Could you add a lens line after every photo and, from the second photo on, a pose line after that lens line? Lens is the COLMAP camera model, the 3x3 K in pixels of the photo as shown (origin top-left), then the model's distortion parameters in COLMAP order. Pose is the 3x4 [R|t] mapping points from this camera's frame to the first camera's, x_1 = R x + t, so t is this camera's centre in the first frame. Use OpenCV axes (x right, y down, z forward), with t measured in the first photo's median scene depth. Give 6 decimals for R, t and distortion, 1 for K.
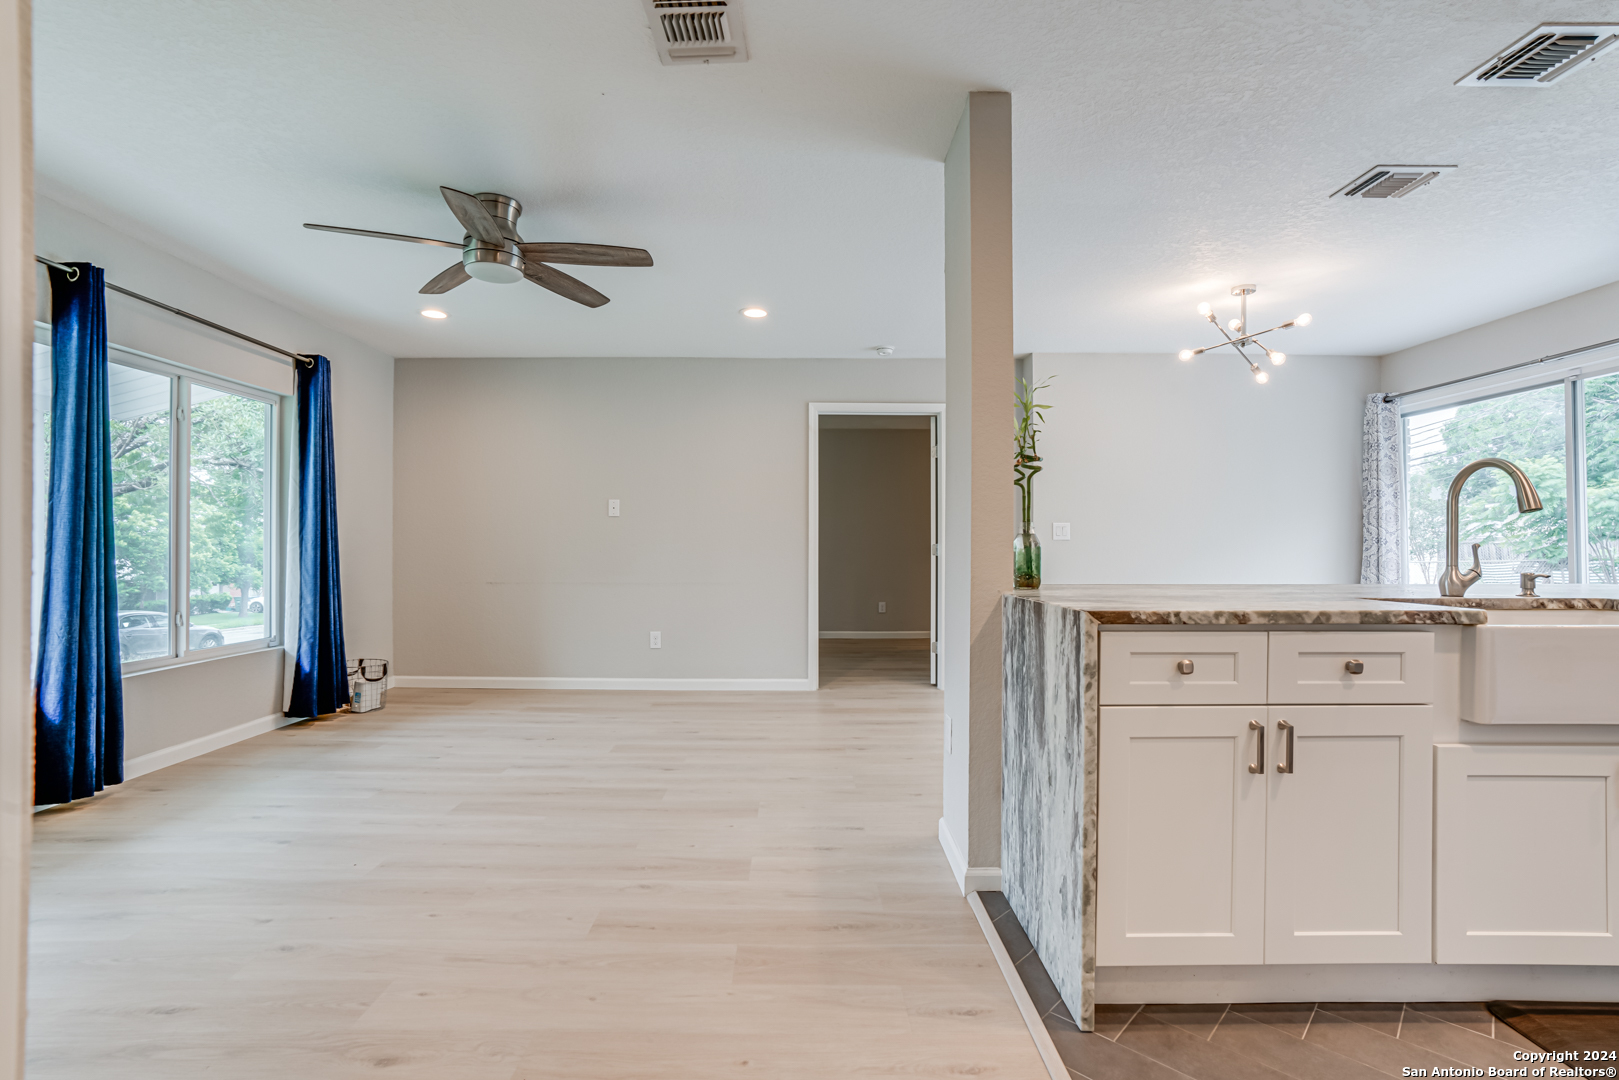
lens RADIAL K [[734.2, 0, 805.6], [0, 734.2, 540.9], [0, 0, 1]] dist [-0.051965, 0.024694]
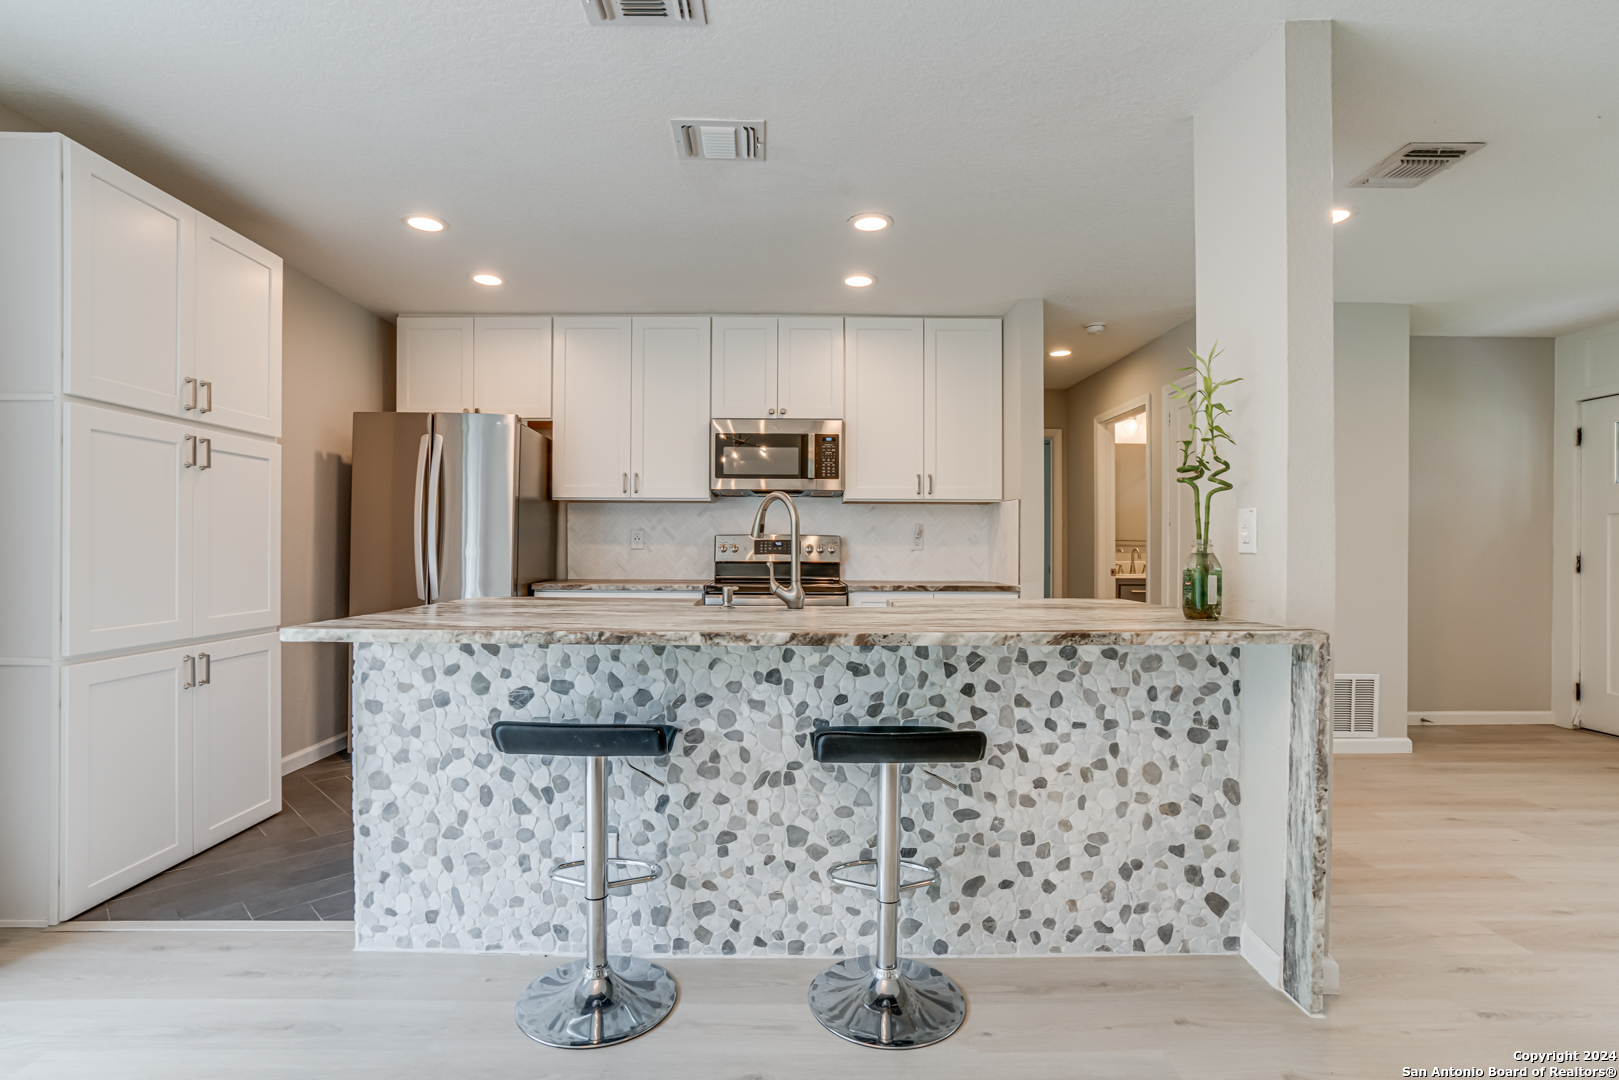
lens RADIAL K [[763.2, 0, 795.2], [0, 763.2, 549.2], [0, 0, 1]] dist [-0.053548, 0.025432]
pose [[-0.999973, -0.006402, 0.003721, 0.677935], [-0.006429, 0.999953, -0.007243, -0.003783], [-0.003674, -0.007267, -0.999967, 1.660831]]
